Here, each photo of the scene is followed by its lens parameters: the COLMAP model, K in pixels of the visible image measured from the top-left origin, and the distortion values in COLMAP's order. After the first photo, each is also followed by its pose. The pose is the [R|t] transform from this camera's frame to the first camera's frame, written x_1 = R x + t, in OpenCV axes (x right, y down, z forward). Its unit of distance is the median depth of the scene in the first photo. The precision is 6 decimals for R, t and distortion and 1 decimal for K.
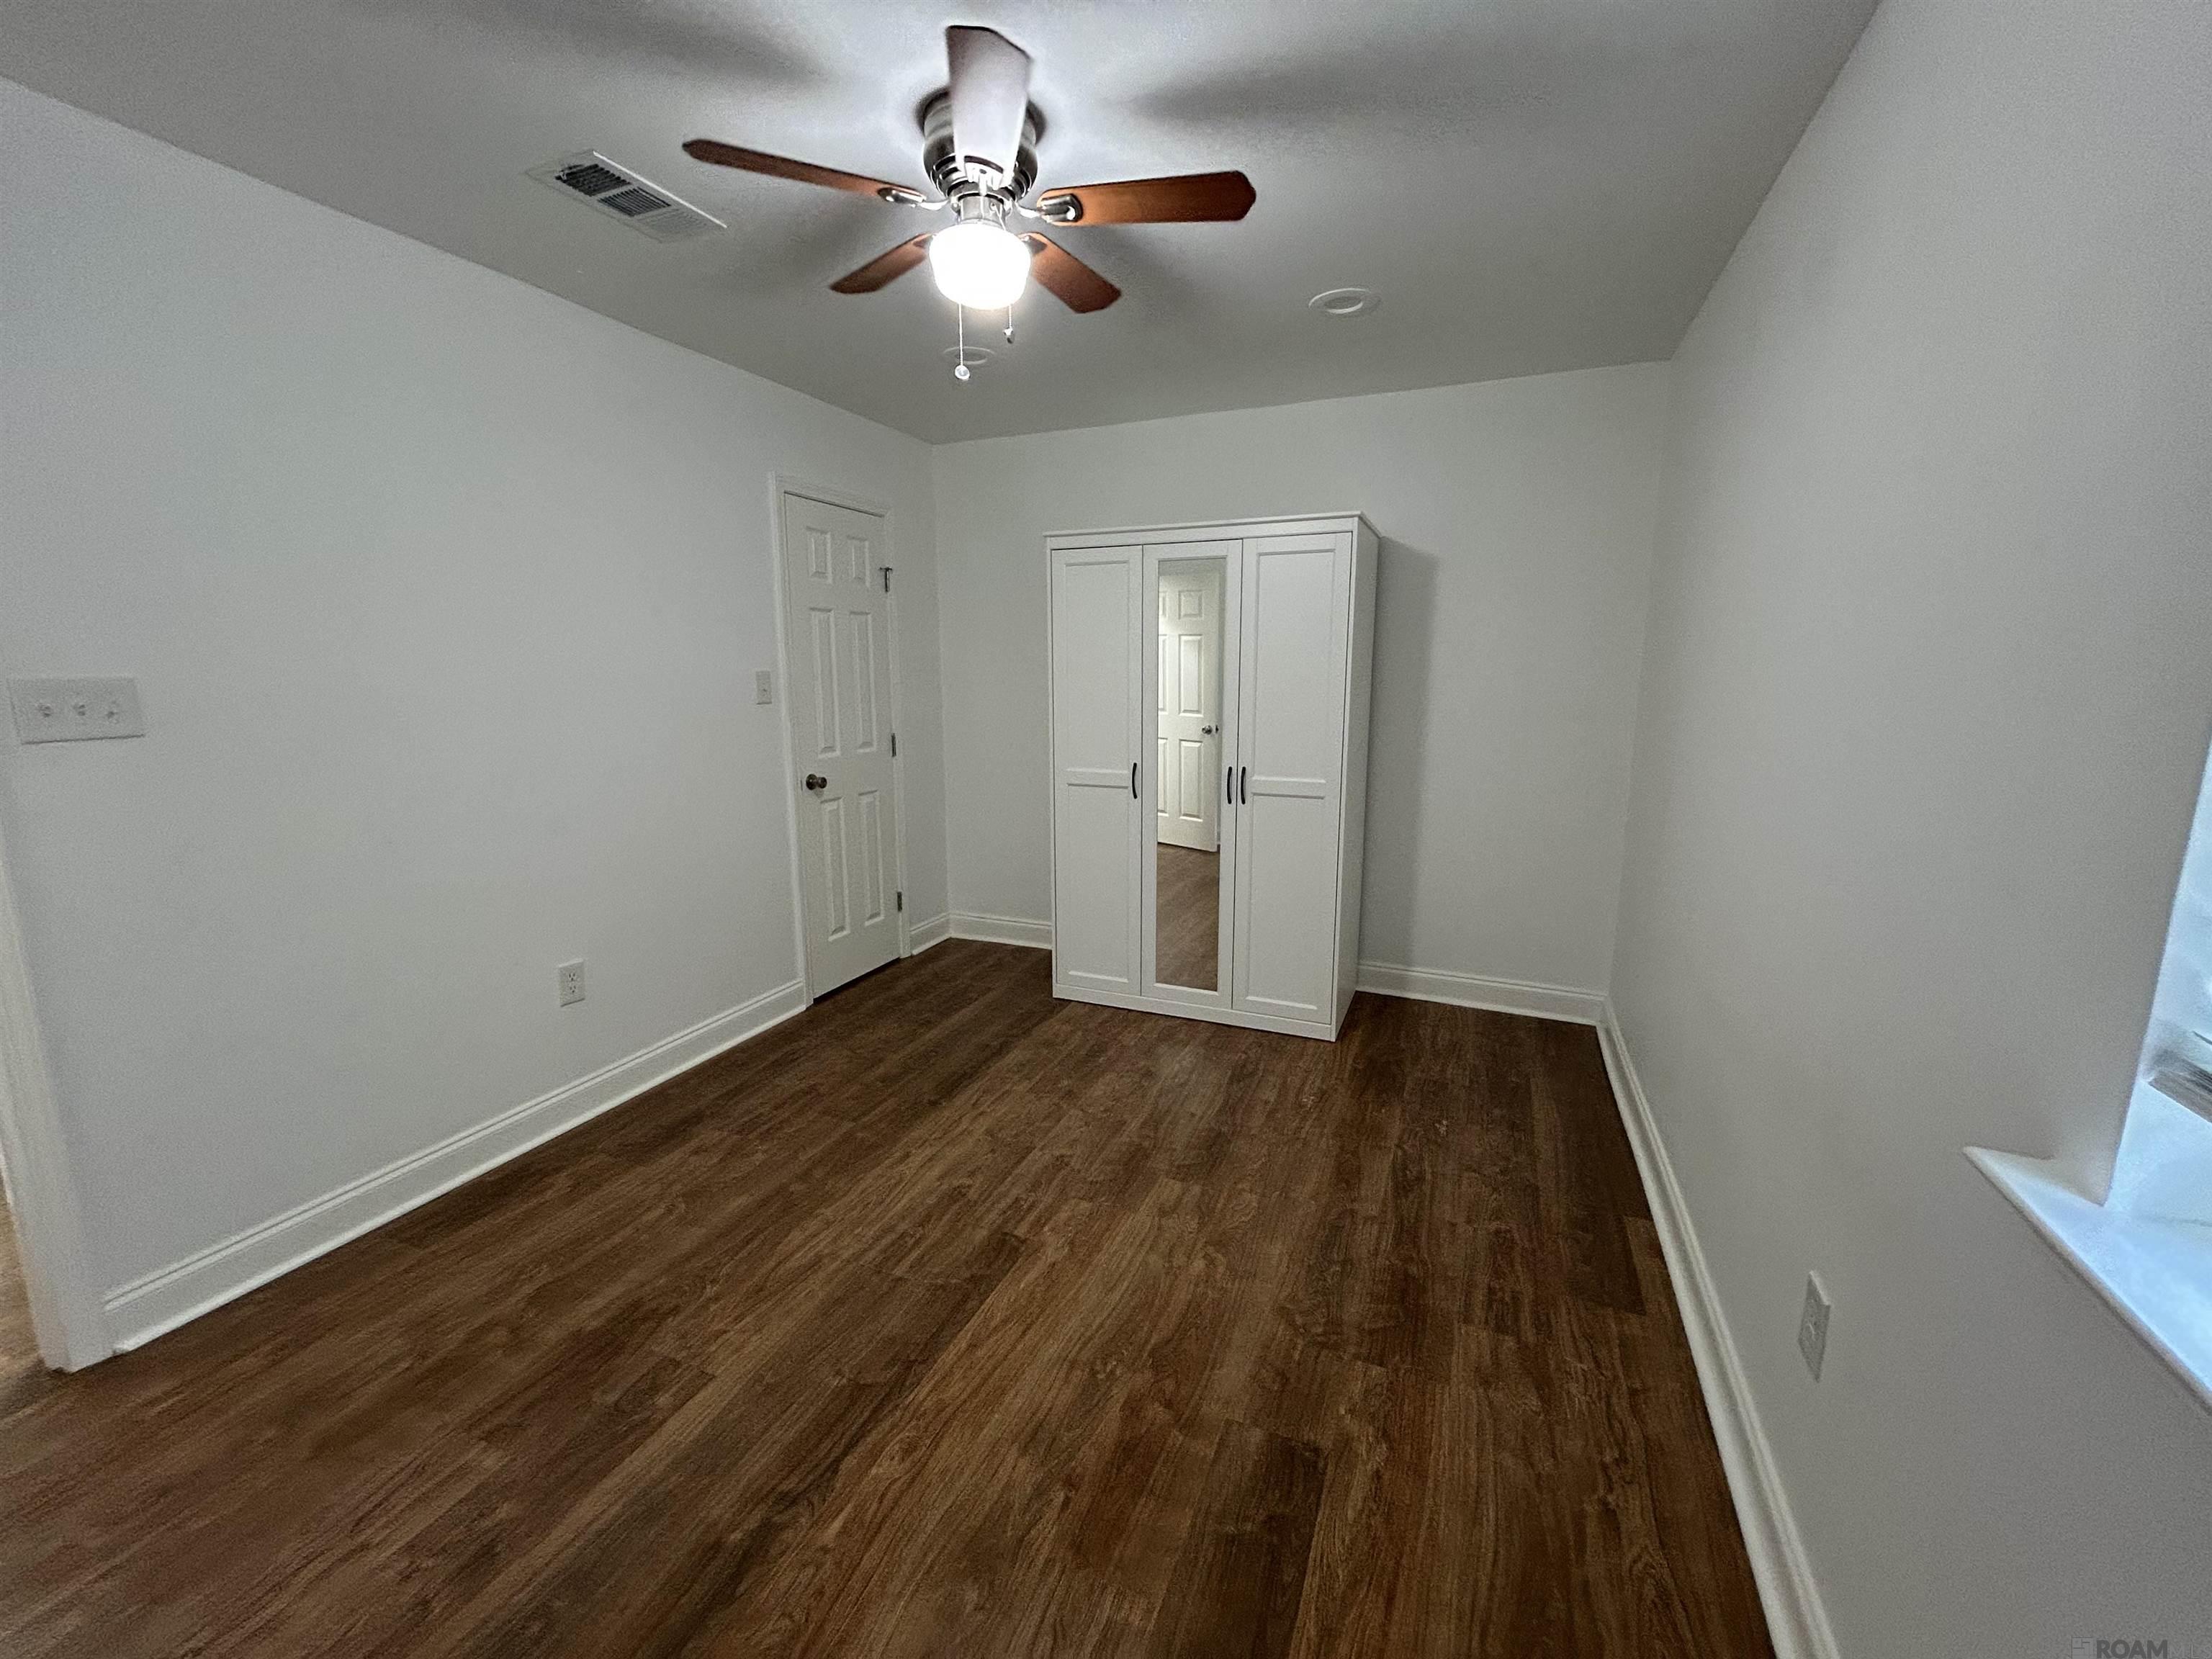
lens RADIAL K [[888.6, 0, 1107.4], [0, 888.6, 862.9], [0, 0, 1]] dist [0.001500, -0.001136]
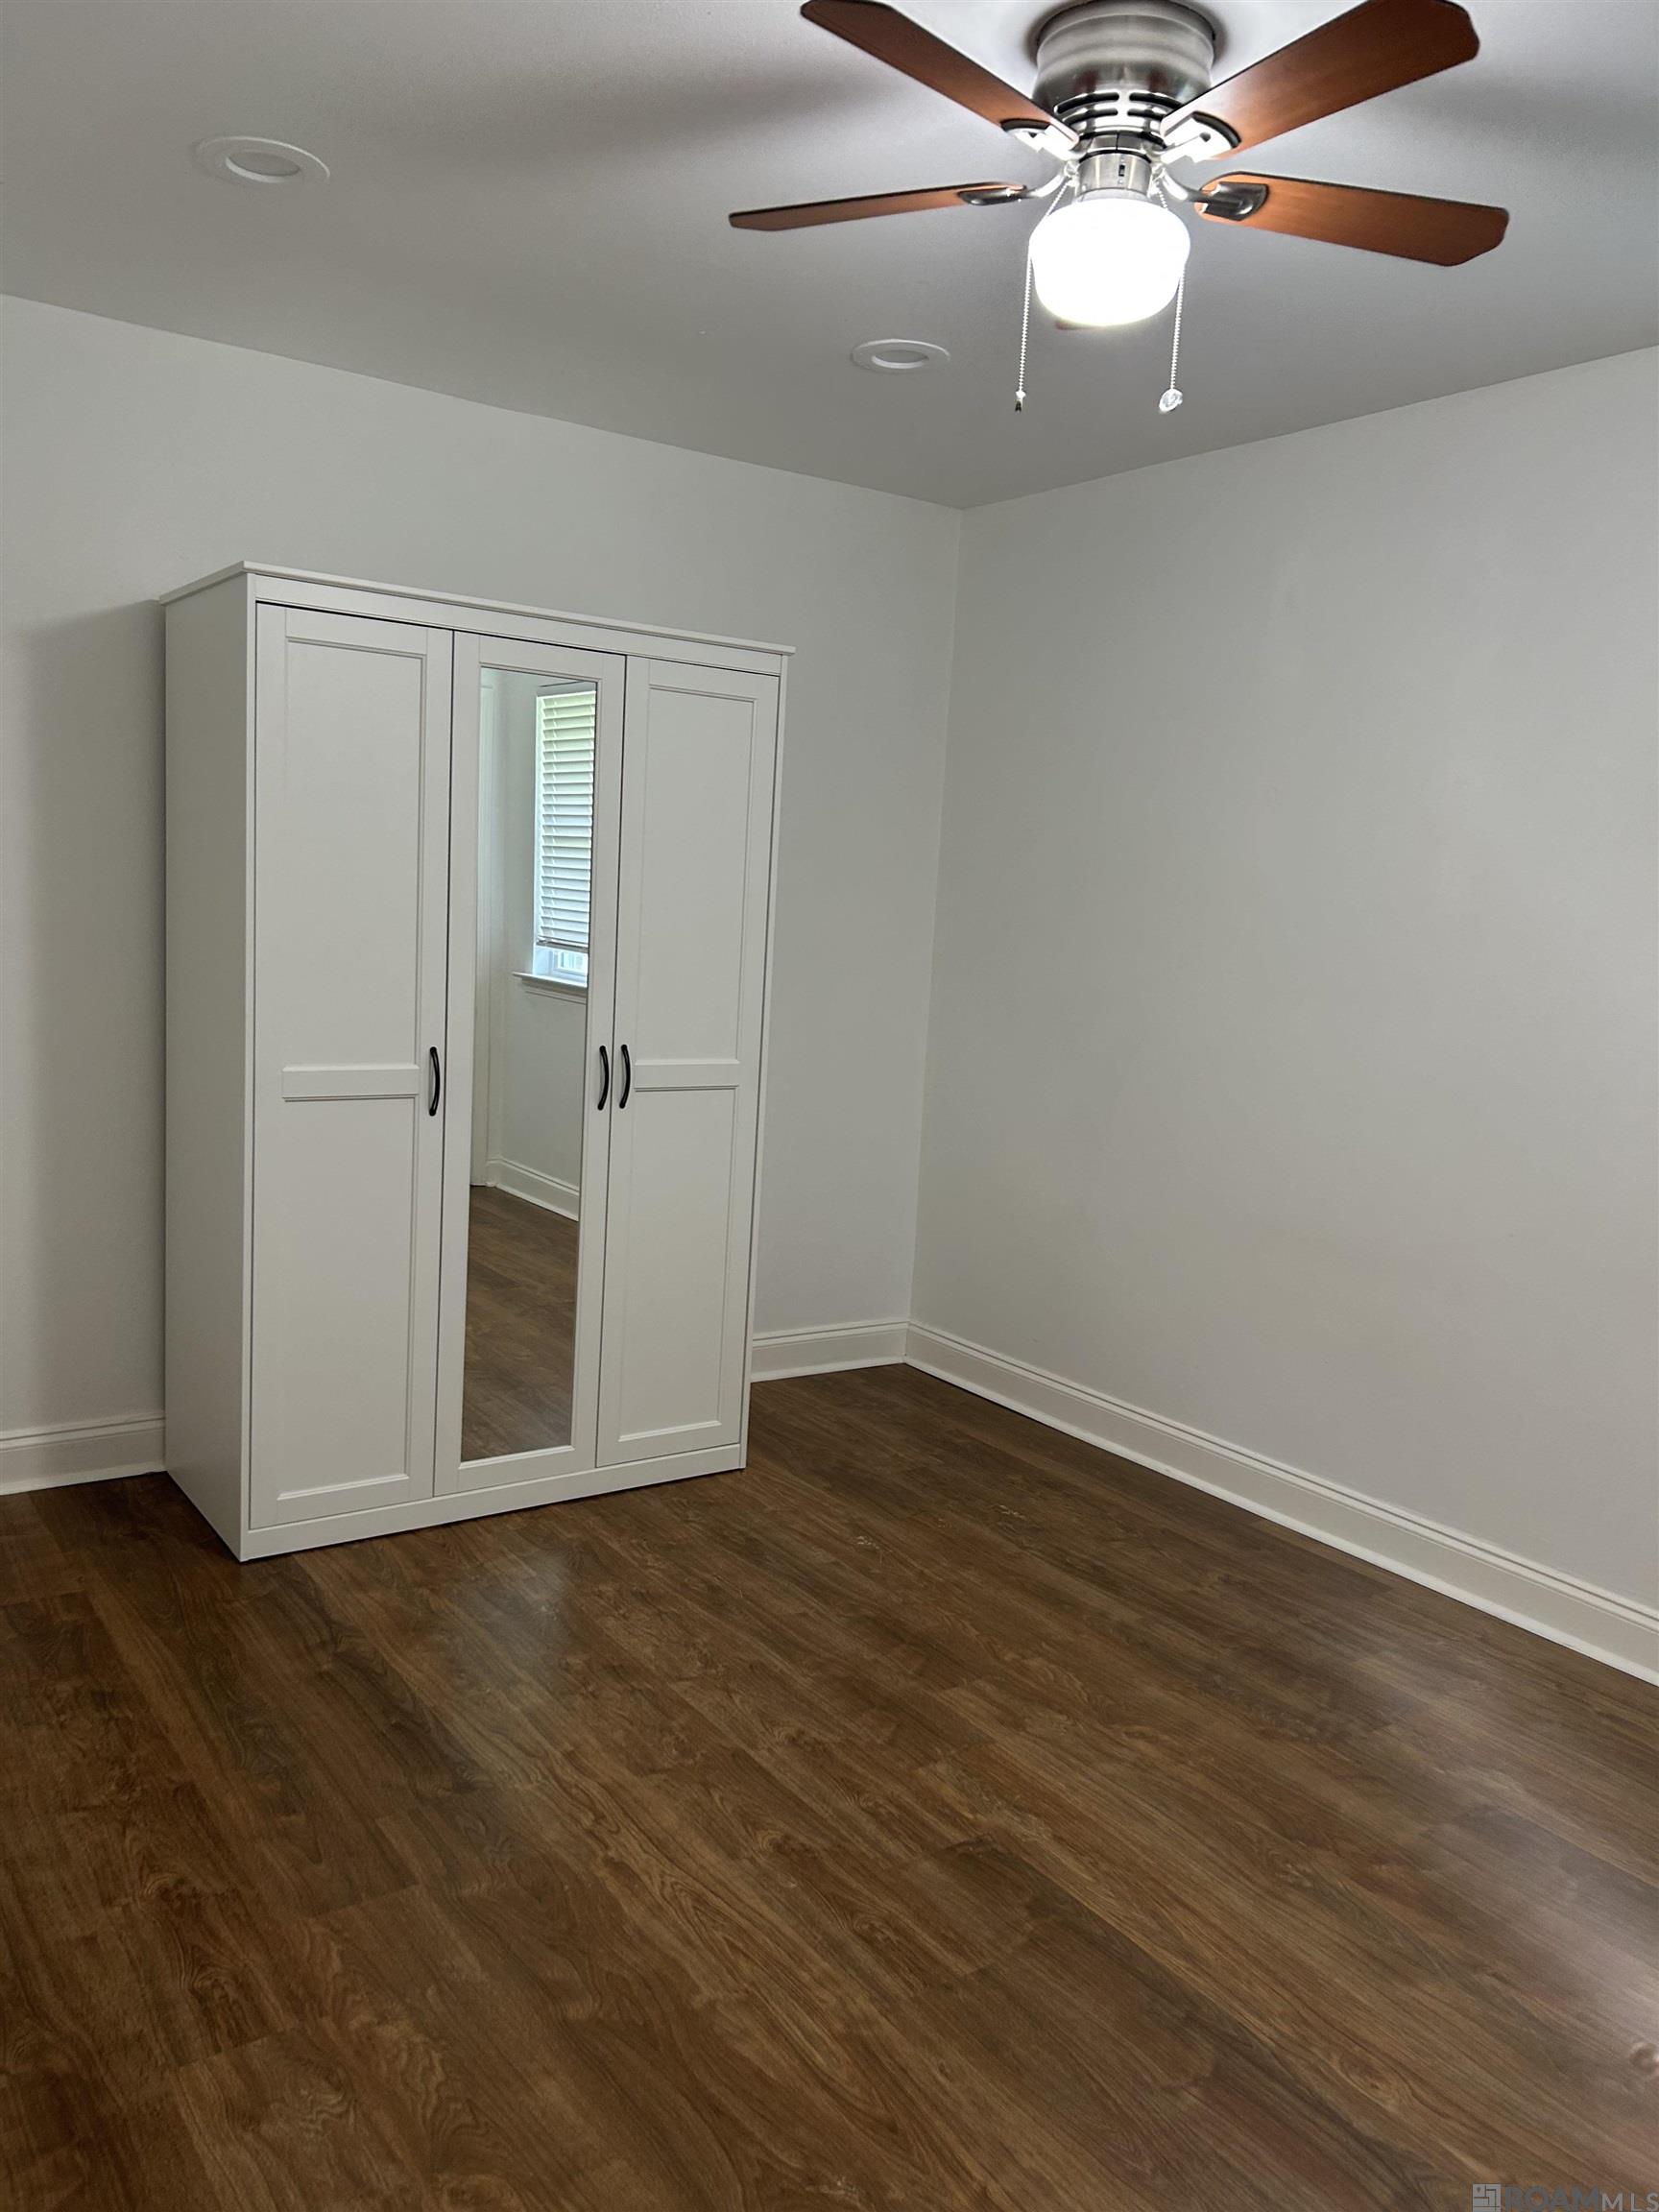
lens RADIAL K [[1678.0, 0, 834.6], [0, 1678.0, 1108.9], [0, 0, 1]] dist [0.058525, -0.056028]
pose [[0.528210, -0.081110, 0.845231, -0.885708], [0.128069, 0.991650, 0.015126, -0.079216], [-0.839400, 0.100258, 0.534187, 0.347779]]
